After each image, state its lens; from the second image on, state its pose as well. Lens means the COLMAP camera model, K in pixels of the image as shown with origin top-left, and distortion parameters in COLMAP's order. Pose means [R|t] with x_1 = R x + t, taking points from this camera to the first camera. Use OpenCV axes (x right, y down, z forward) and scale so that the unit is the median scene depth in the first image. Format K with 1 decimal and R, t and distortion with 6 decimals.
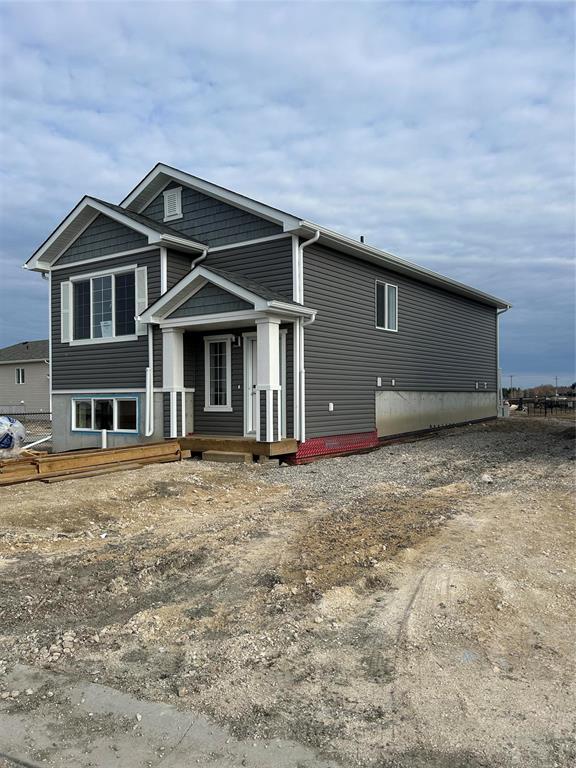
lens RADIAL K [[600.1, 0, 288.0], [0, 600.1, 384.0], [0, 0, 1]] dist [0.129916, -0.292849]
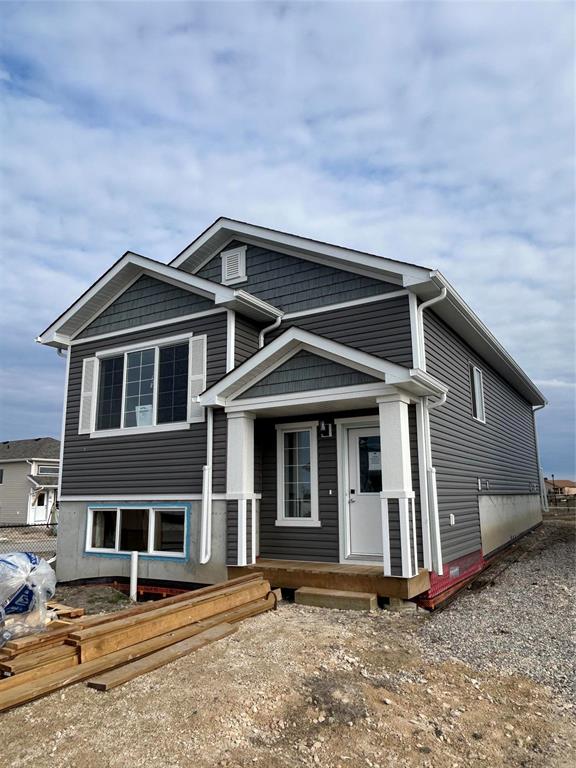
lens RADIAL K [[537.3, 0, 288.0], [0, 537.3, 384.0], [0, 0, 1]] dist [0.048397, -0.069137]
pose [[0.996579, 0.013856, 0.081477, -0.184455], [0.001111, 0.983511, -0.180844, -0.006161], [-0.082639, 0.180316, 0.980131, 0.323994]]
